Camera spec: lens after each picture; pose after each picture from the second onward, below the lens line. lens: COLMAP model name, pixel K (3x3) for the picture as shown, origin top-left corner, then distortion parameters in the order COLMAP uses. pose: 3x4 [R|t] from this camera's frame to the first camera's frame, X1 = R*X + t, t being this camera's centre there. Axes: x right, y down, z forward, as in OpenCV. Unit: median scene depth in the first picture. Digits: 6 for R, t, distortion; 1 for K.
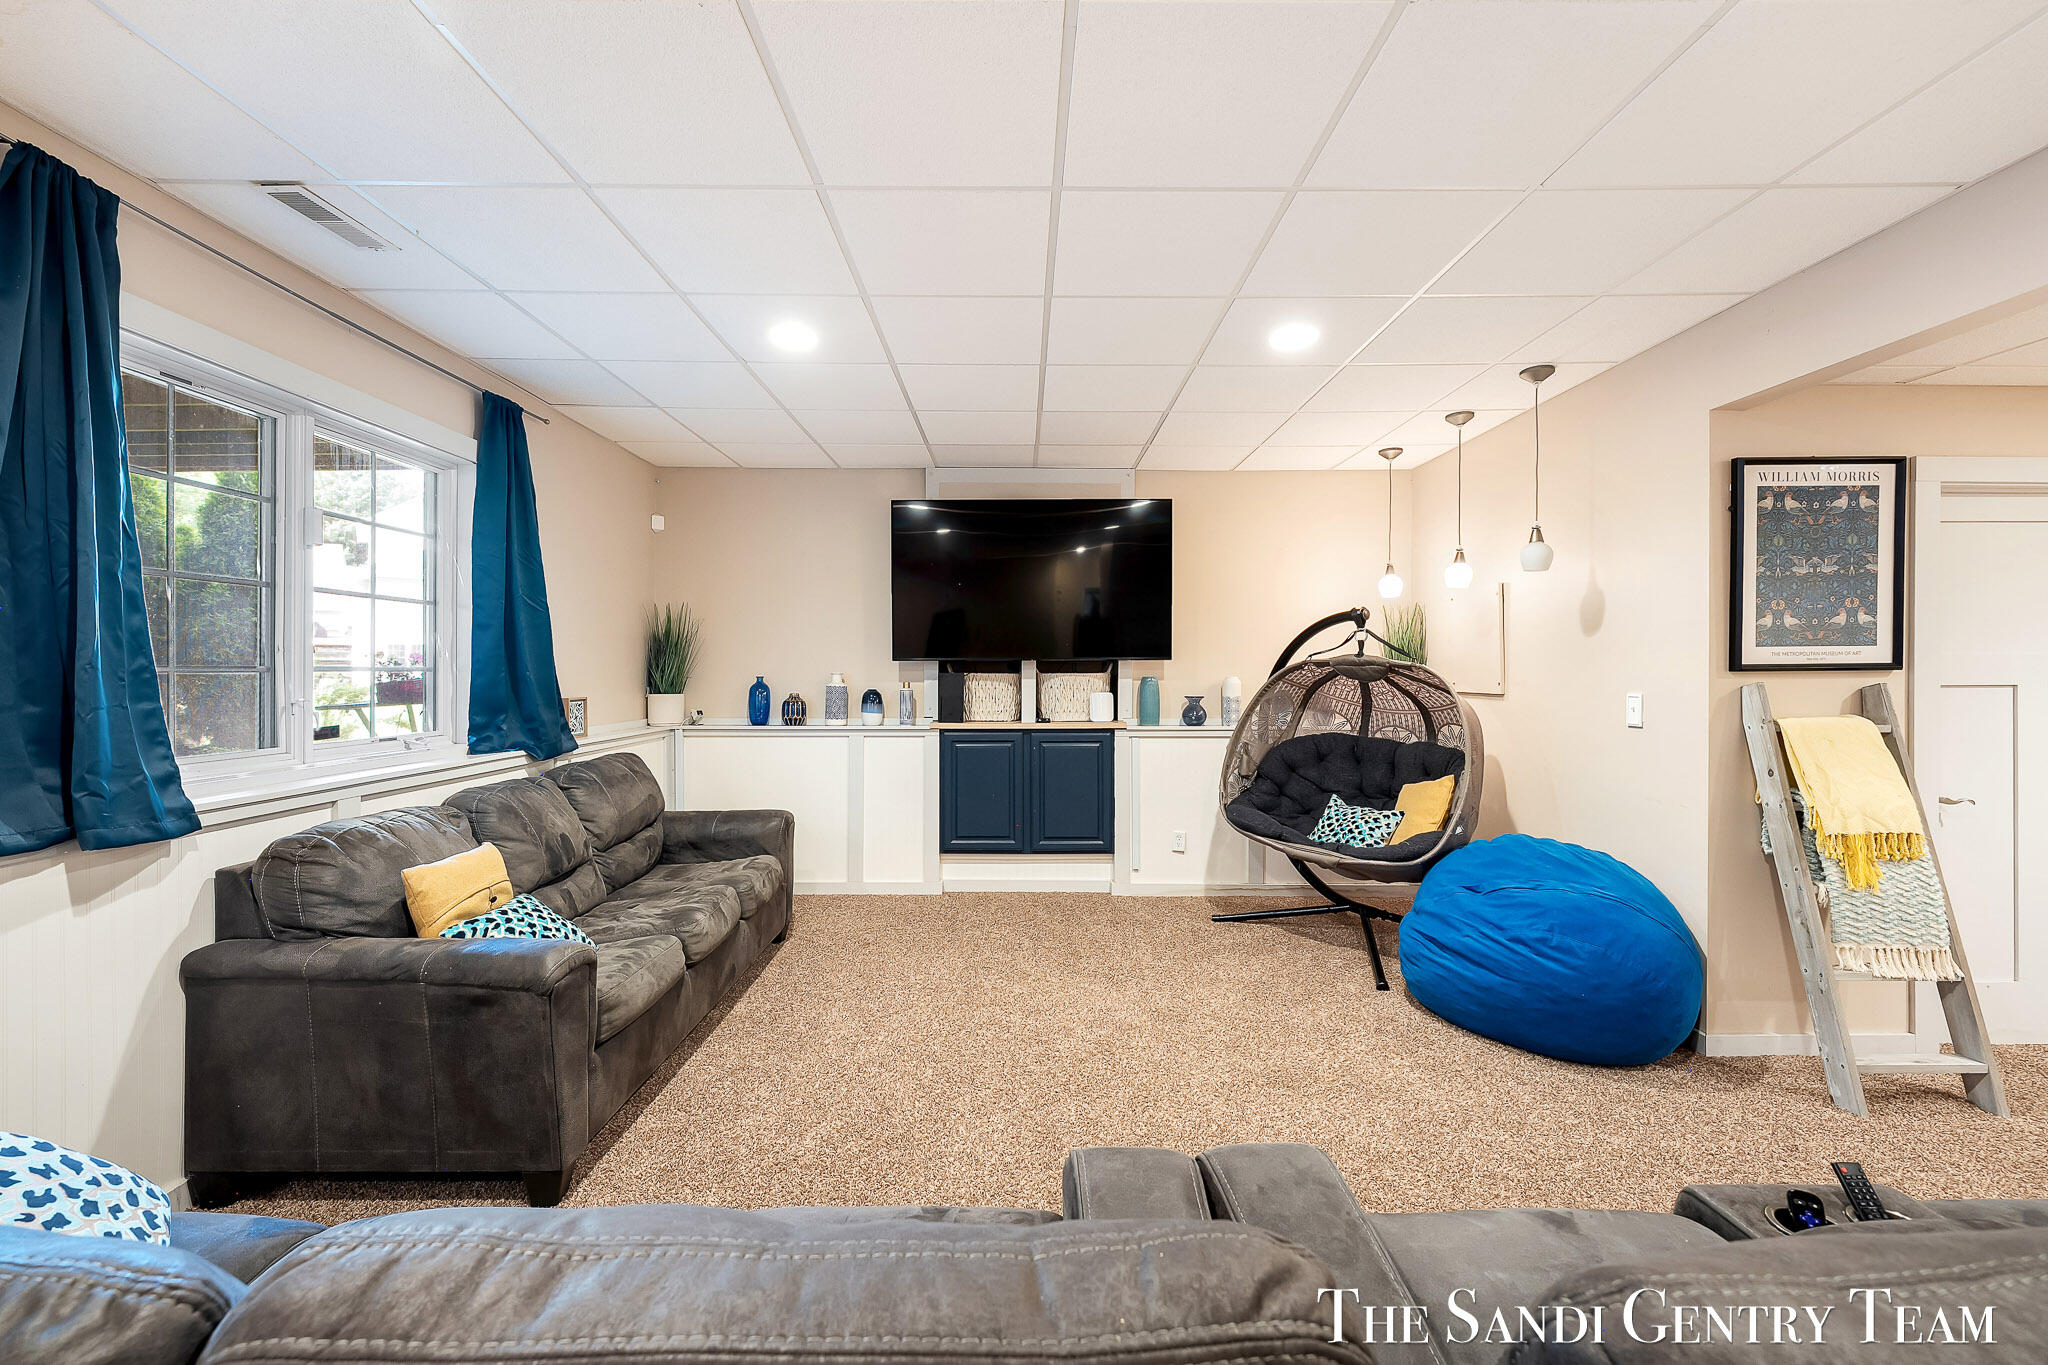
lens RADIAL K [[816.8, 0, 1012.9], [0, 816.8, 666.4], [0, 0, 1]] dist [0.000962, -0.000519]
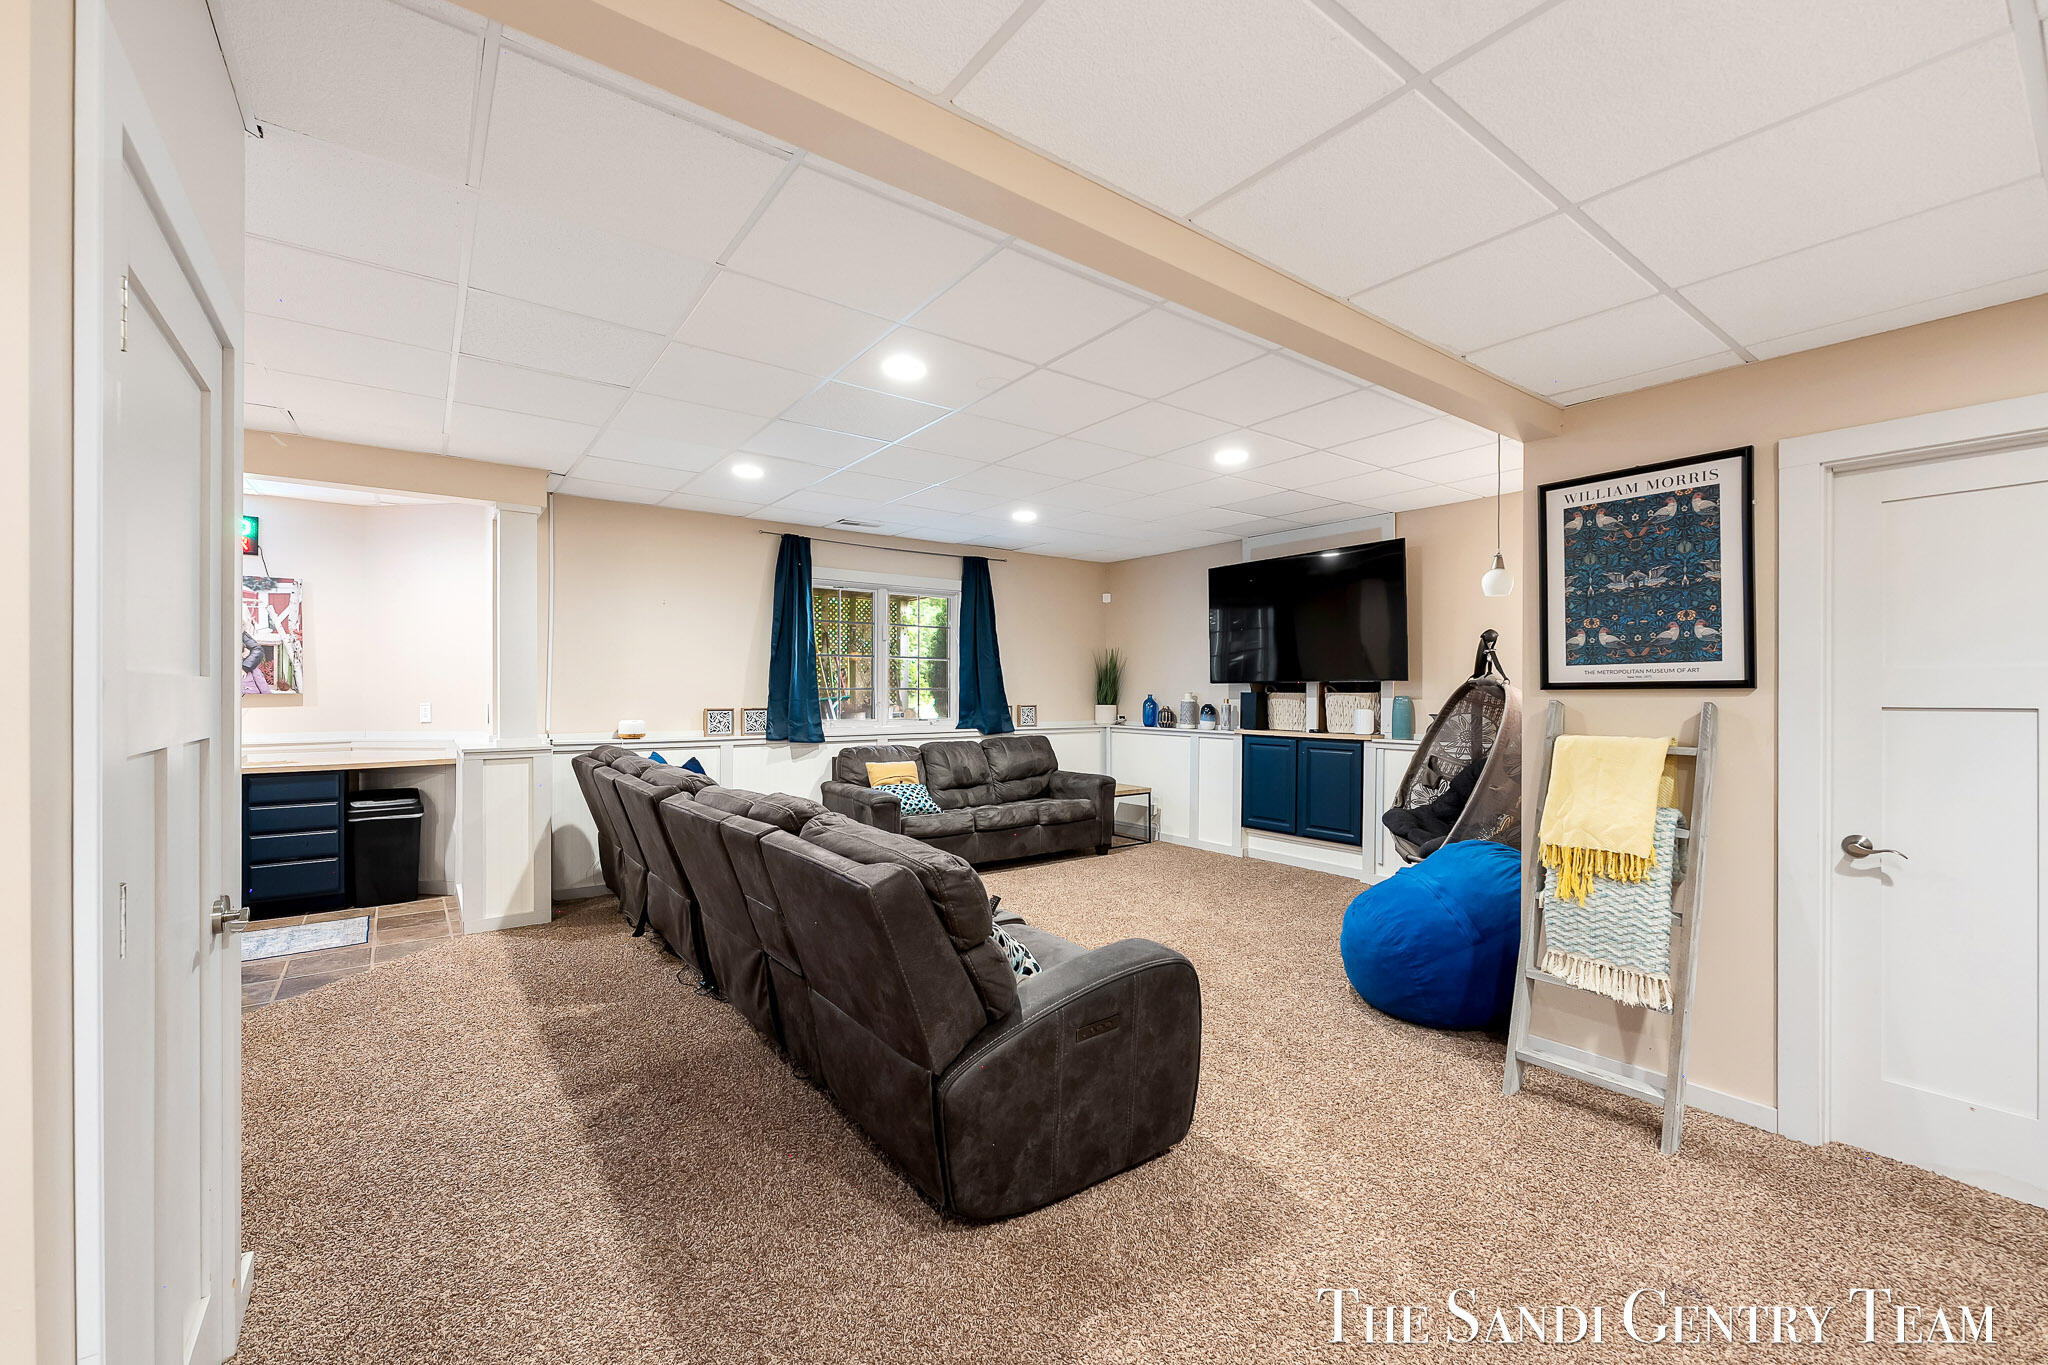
lens RADIAL K [[816.8, 0, 1032.3], [0, 816.8, 687.5], [0, 0, 1]] dist [0.000962, -0.000519]
pose [[0.605133, -0.002492, -0.796120, 1.312745], [0.000316, 0.999996, -0.002889, 0.006243], [0.796124, 0.001497, 0.605131, -0.148984]]
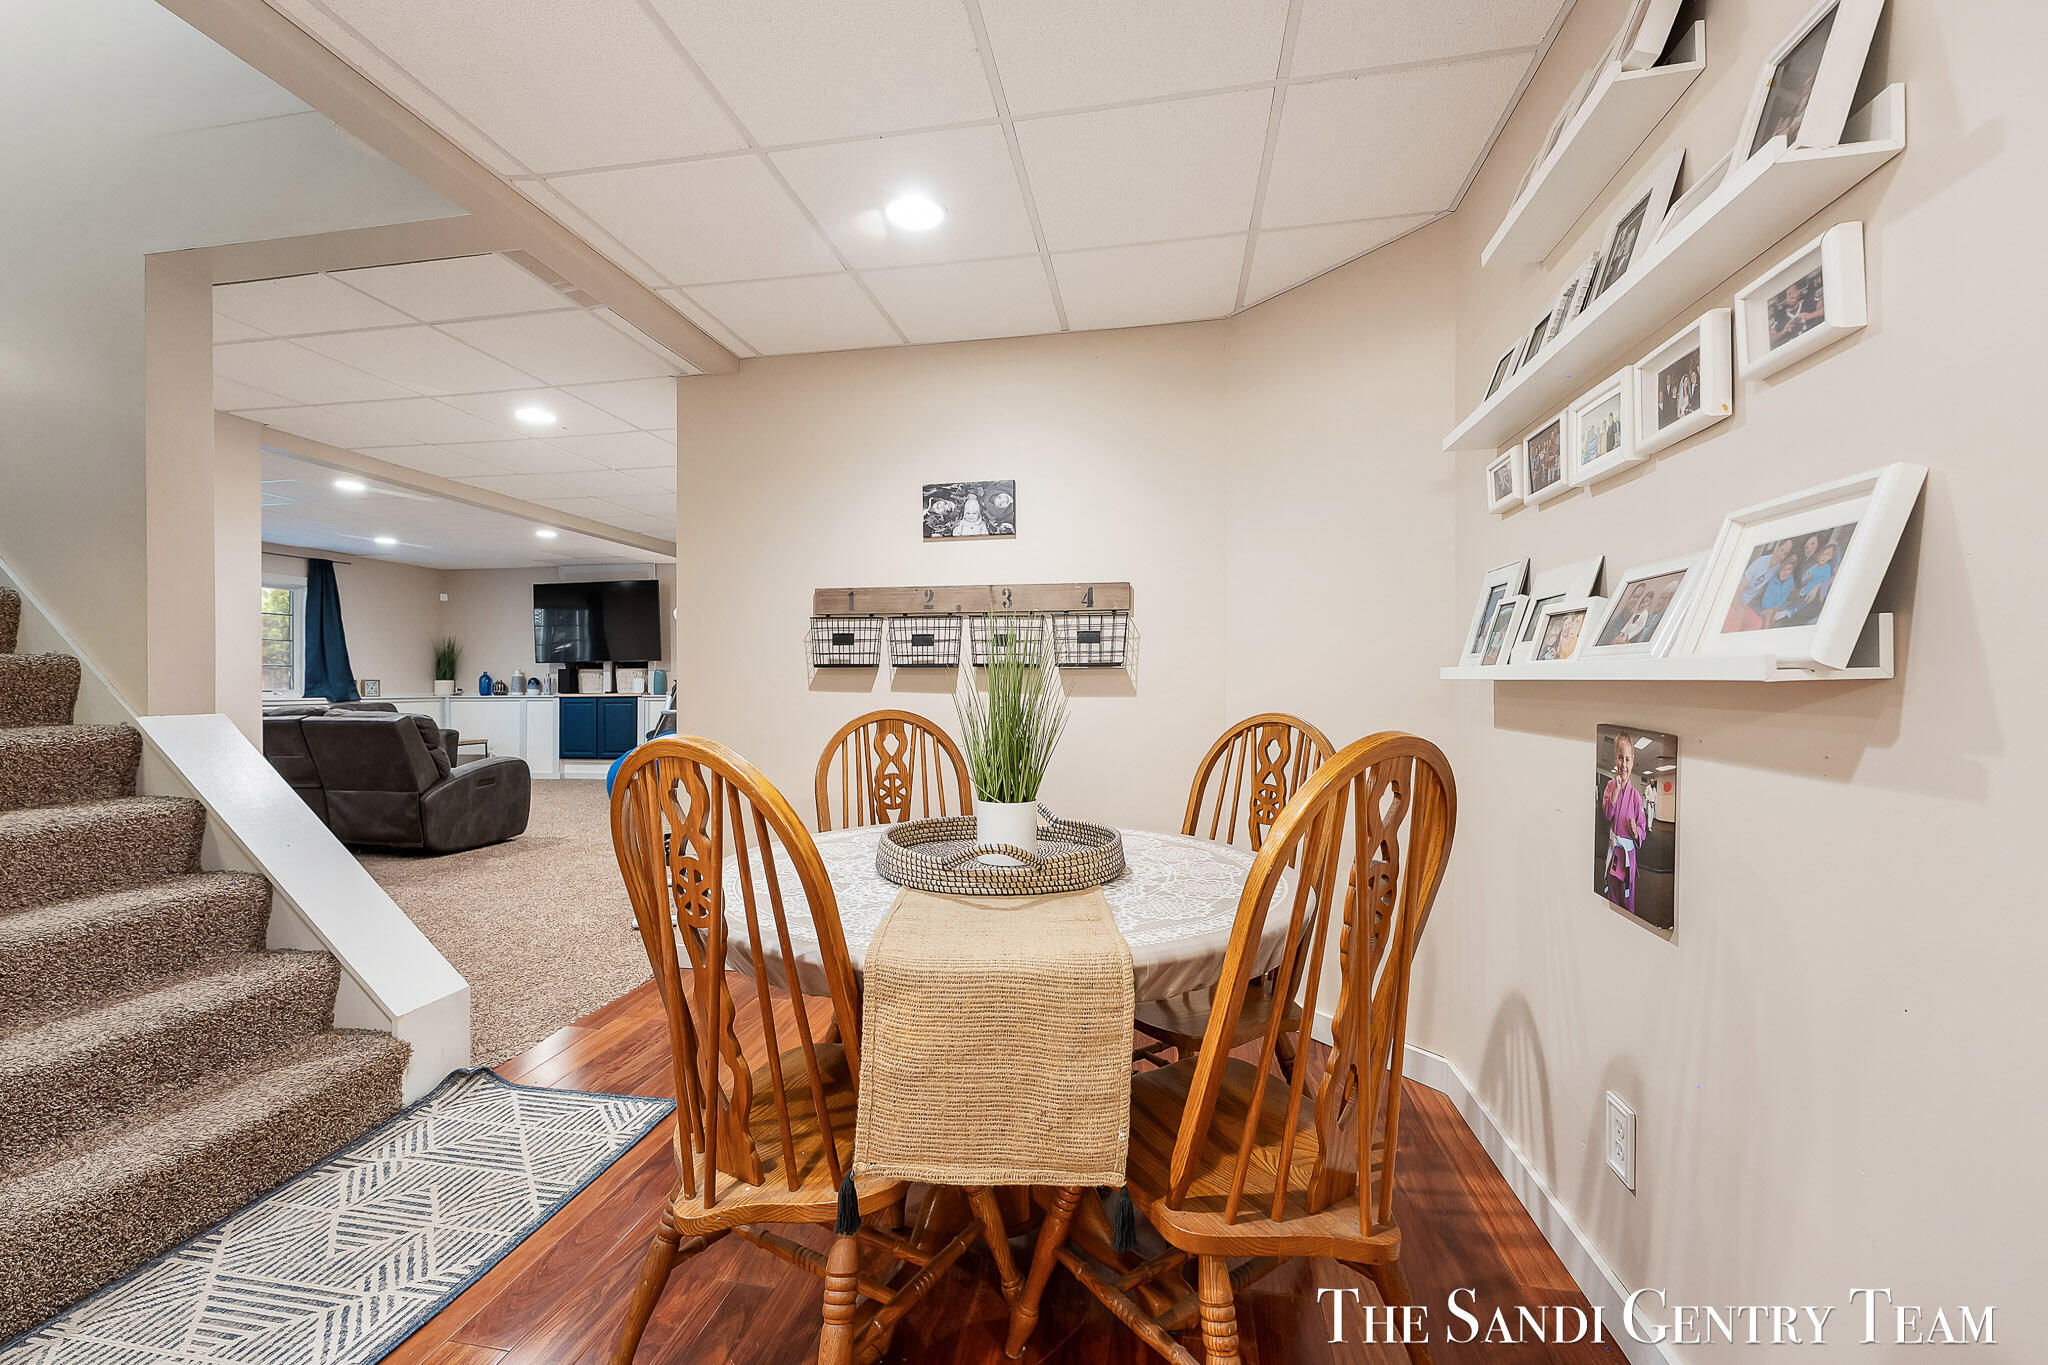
lens RADIAL K [[816.8, 0, 1003.1], [0, 816.8, 685.3], [0, 0, 1]] dist [0.000962, -0.000519]
pose [[0.982173, -0.005707, -0.187893, 2.324955], [0.006726, 0.999966, 0.004784, 0.078321], [0.187859, -0.005962, 0.982178, -1.319796]]
